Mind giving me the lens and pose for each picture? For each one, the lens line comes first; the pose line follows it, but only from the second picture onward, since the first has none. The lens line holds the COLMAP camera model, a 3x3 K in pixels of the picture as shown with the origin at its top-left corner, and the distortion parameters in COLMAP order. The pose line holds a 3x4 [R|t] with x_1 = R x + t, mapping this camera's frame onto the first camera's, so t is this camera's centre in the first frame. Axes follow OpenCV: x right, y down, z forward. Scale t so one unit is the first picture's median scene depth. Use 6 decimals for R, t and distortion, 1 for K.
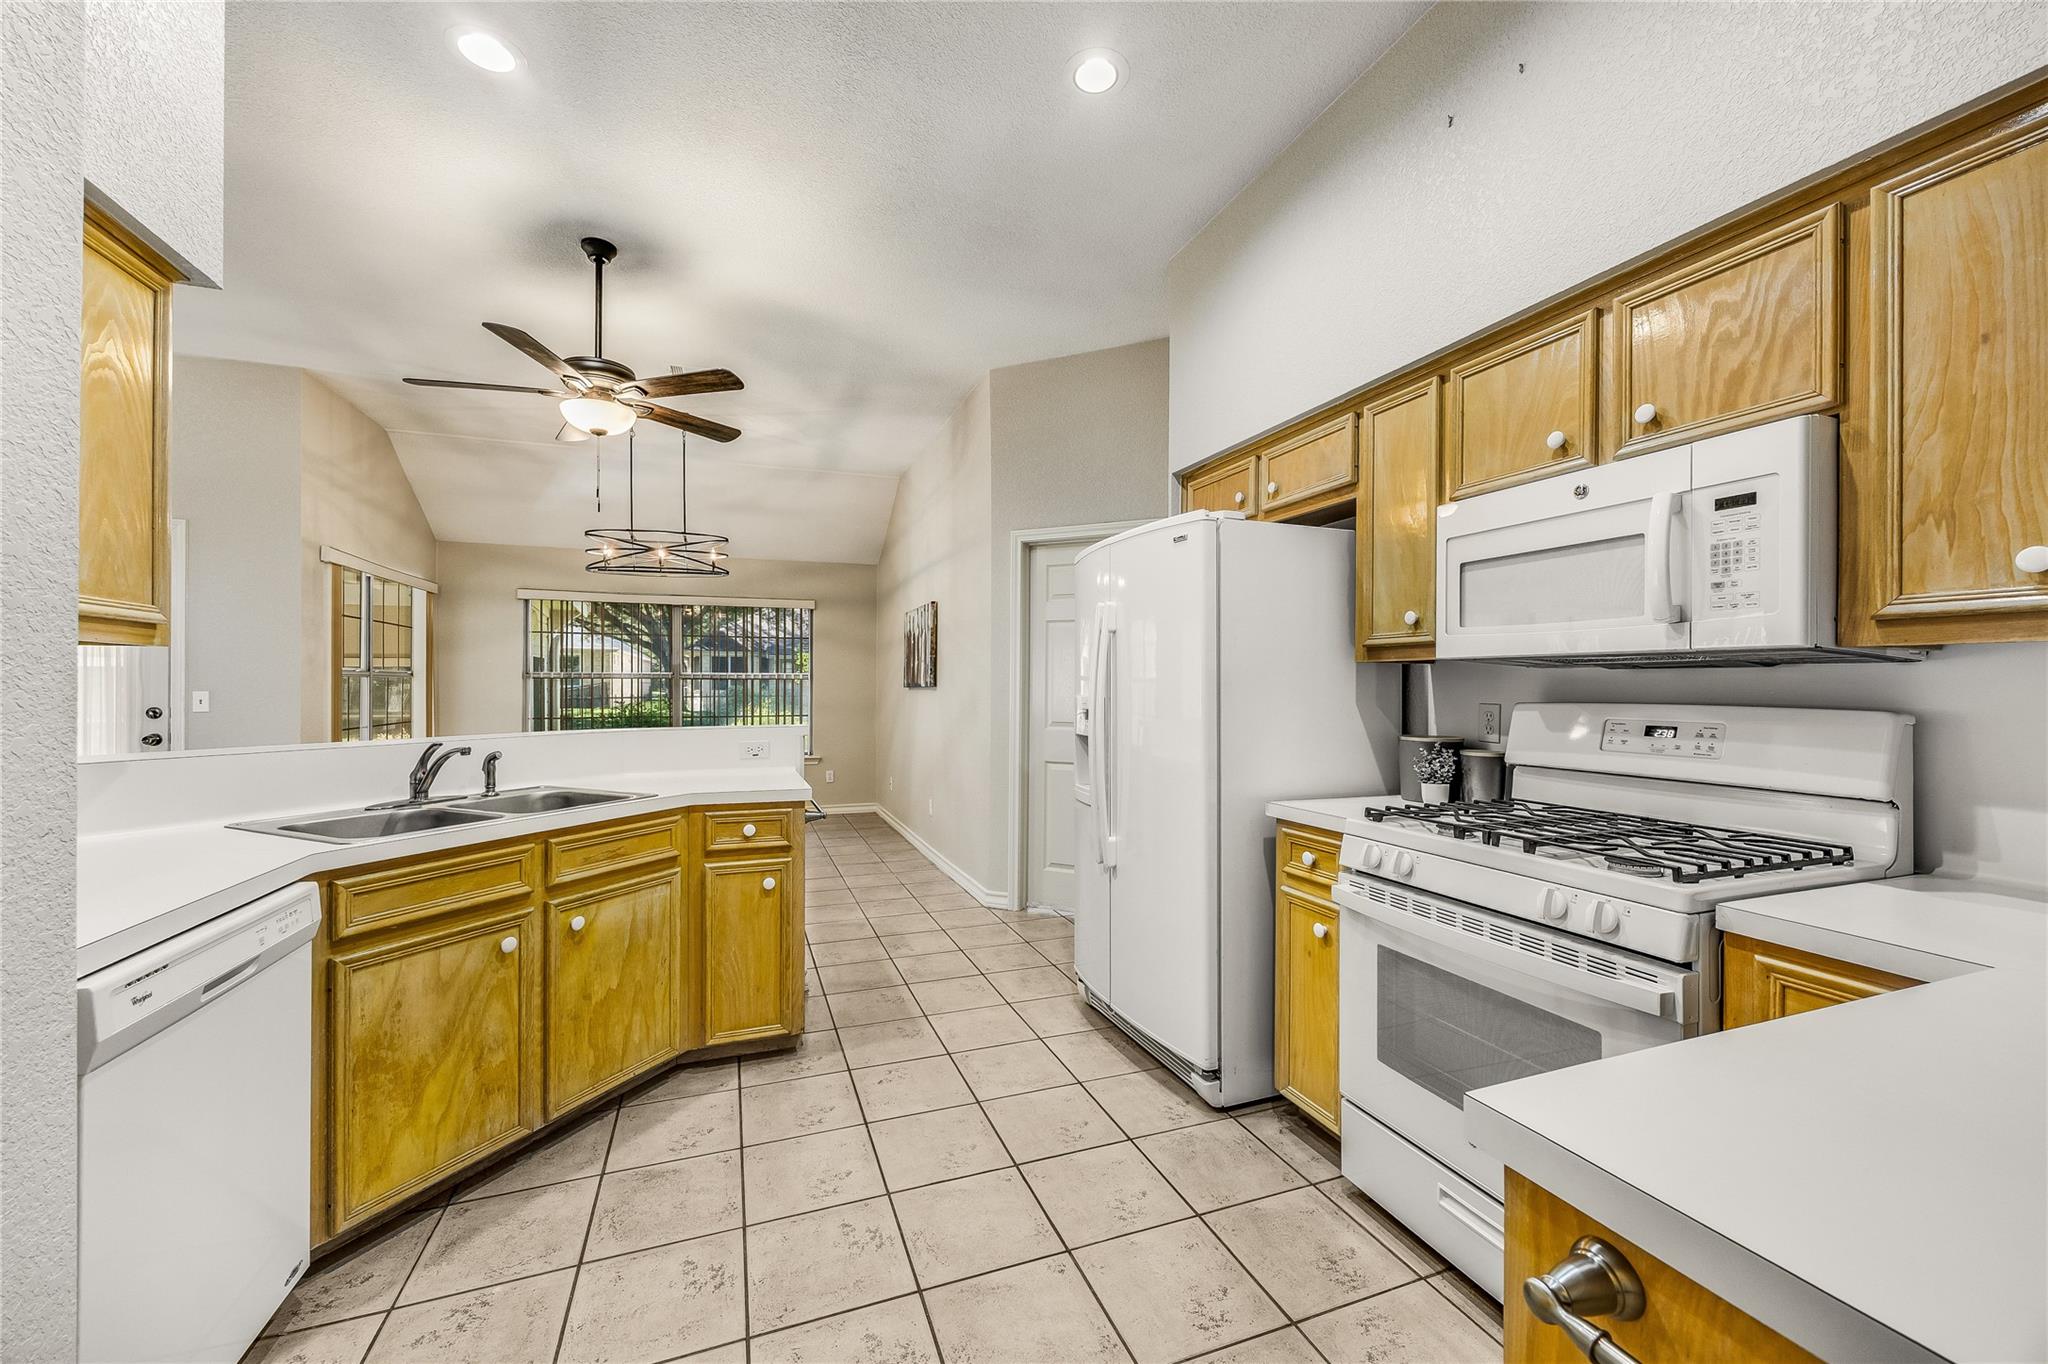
lens RADIAL K [[779.1, 0, 1017.1], [0, 779.1, 682.8], [0, 0, 1]] dist [-0.004728, 0.000953]
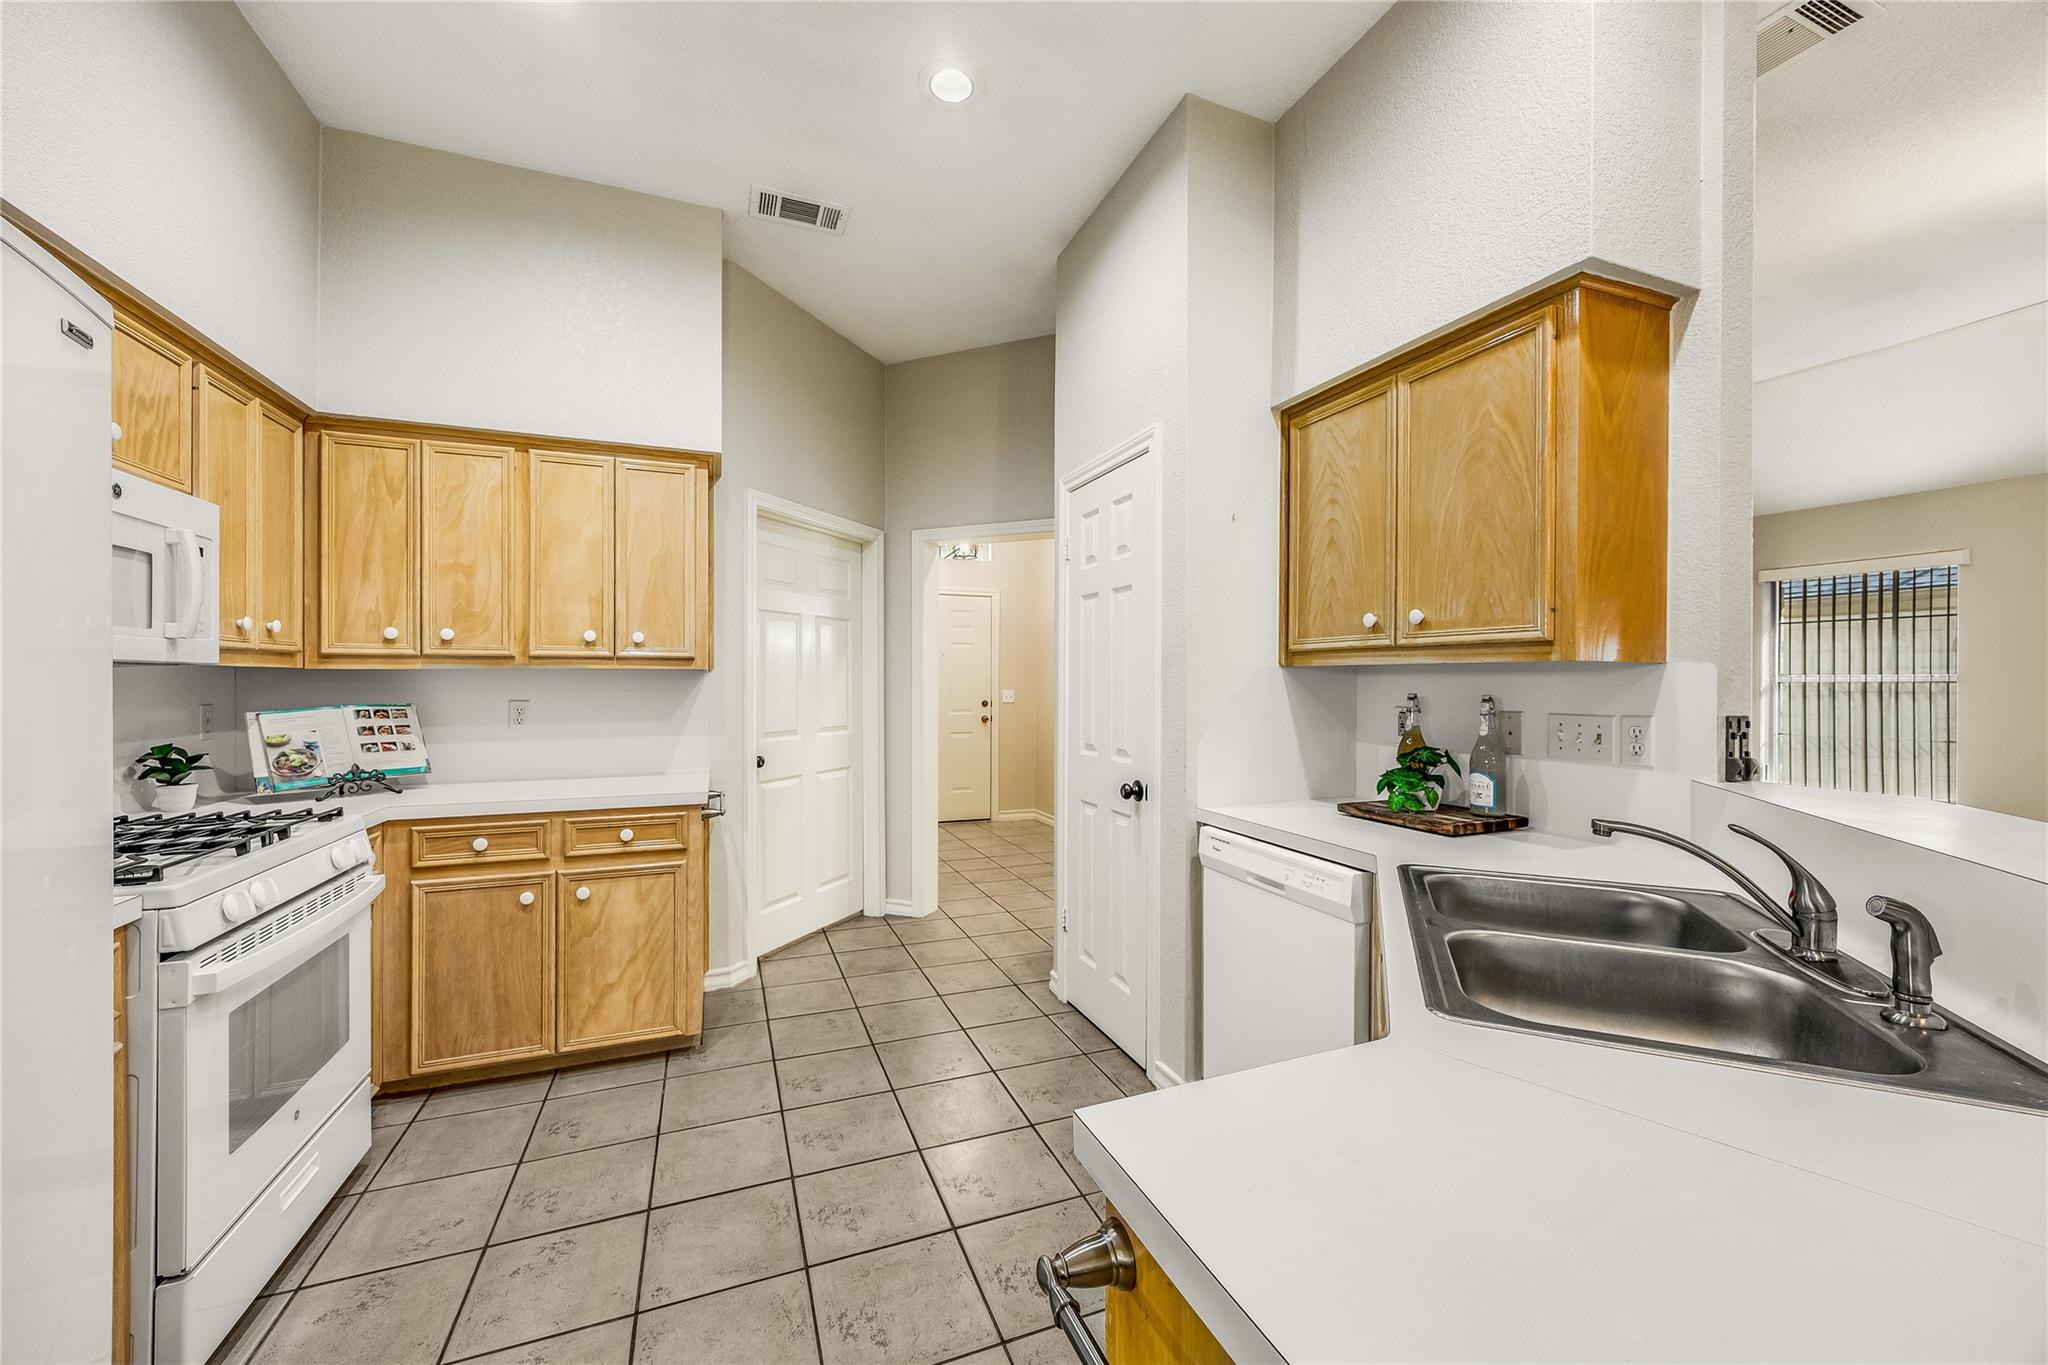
lens RADIAL K [[779.1, 0, 1022.6], [0, 779.1, 679.8], [0, 0, 1]] dist [-0.004728, 0.000953]
pose [[-0.999849, -0.005586, -0.016443, -0.294810], [-0.005520, 0.999976, -0.004087, -0.011715], [0.016466, -0.003996, -0.999856, 1.533632]]
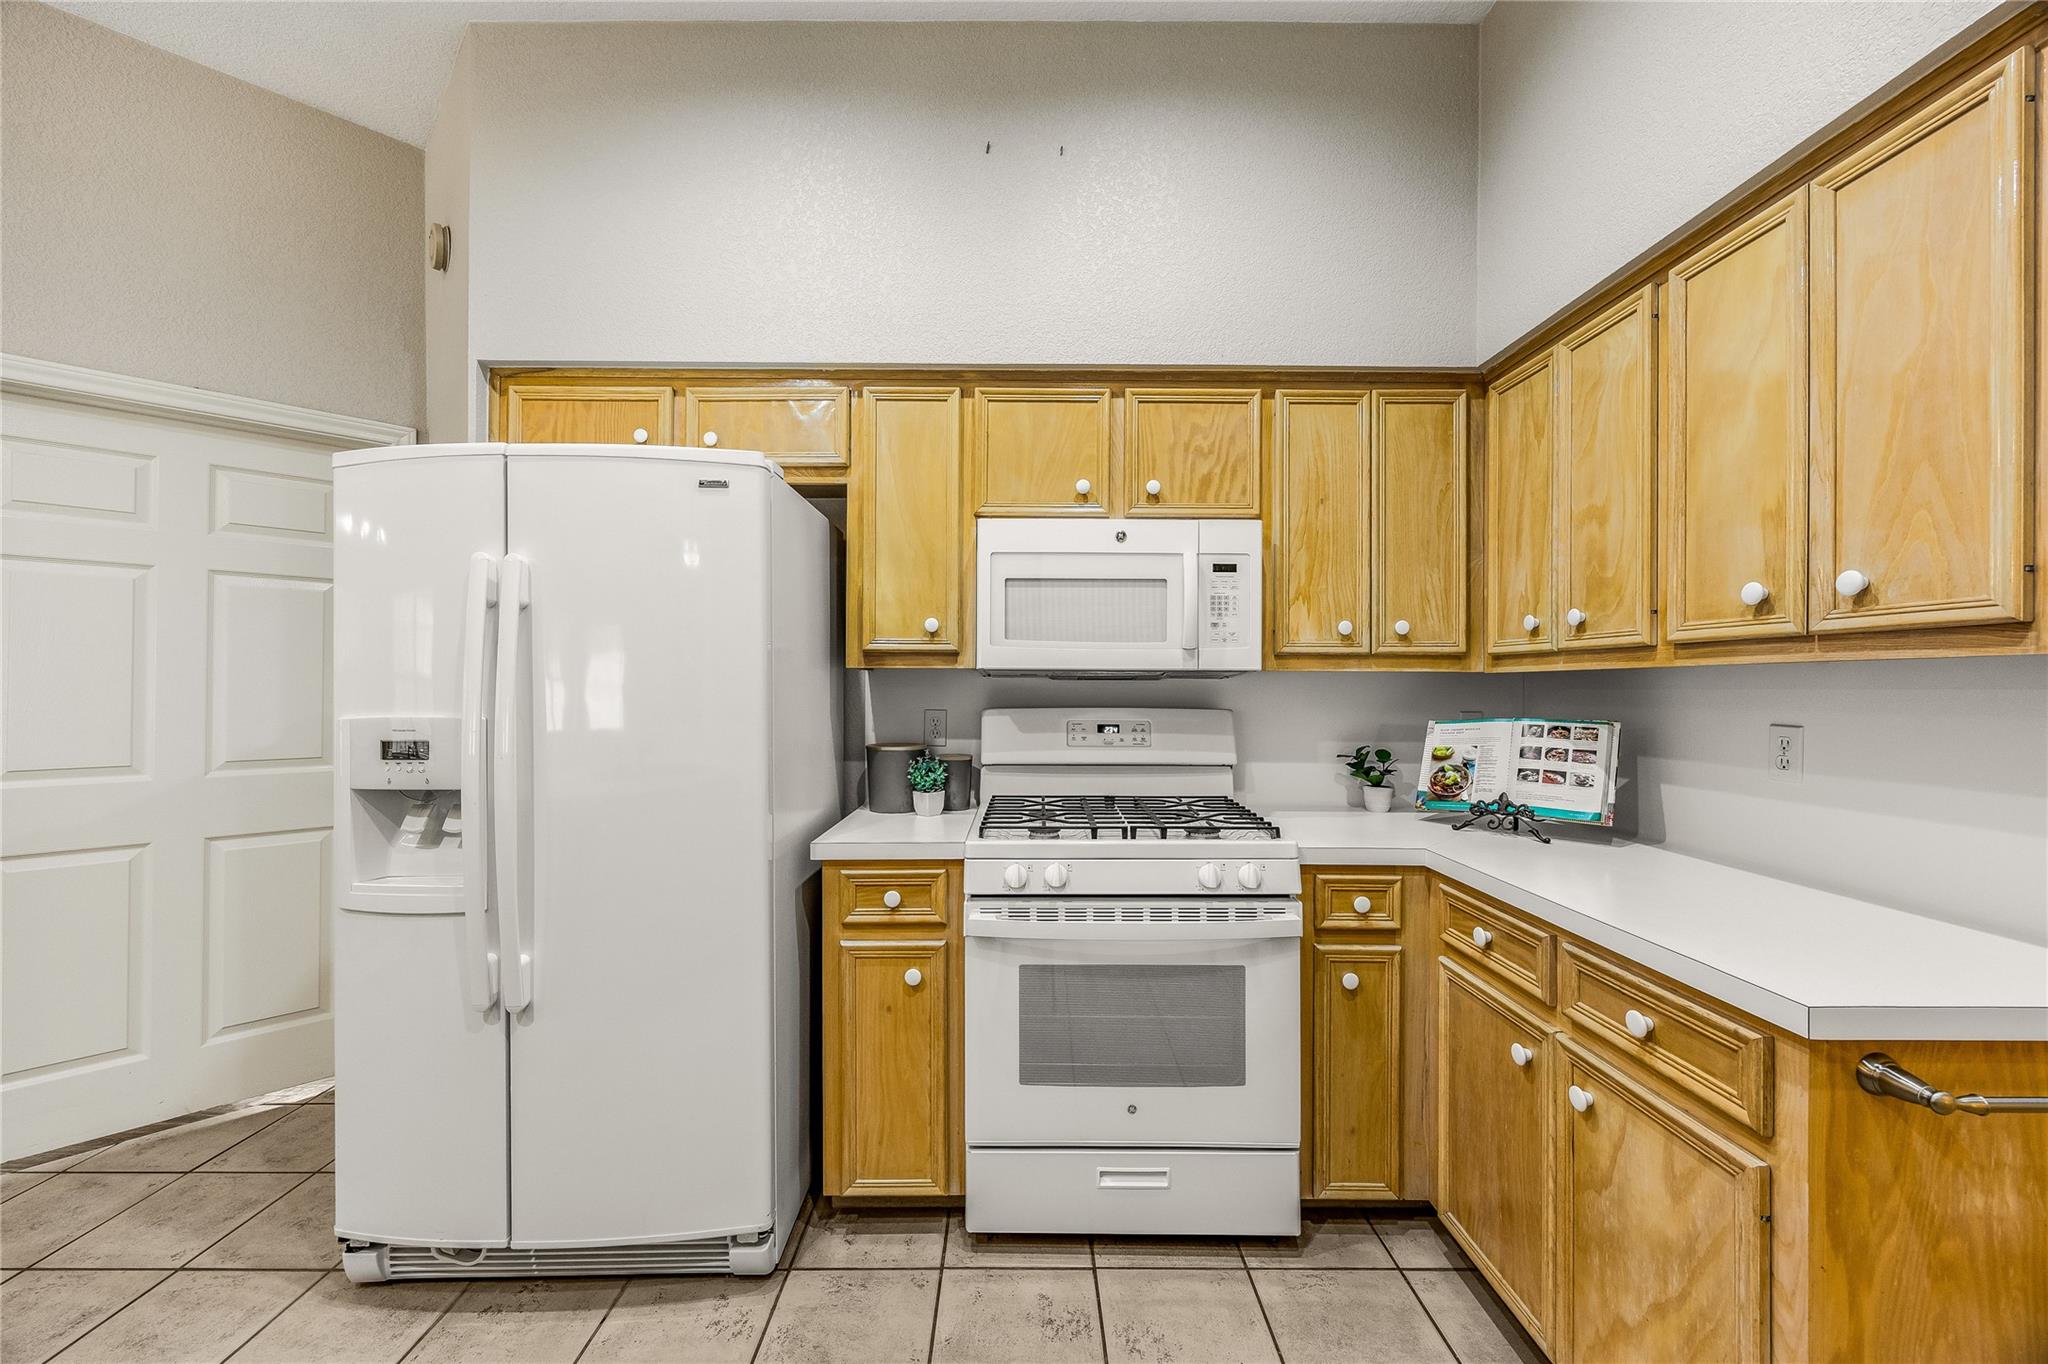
lens RADIAL K [[779.1, 0, 1021.2], [0, 779.1, 679.4], [0, 0, 1]] dist [-0.004728, 0.000953]
pose [[0.348885, 0.001992, 0.937163, -0.371937], [-0.004927, 0.999988, -0.000292, -0.015436], [-0.937153, -0.004516, 0.348890, 0.558338]]
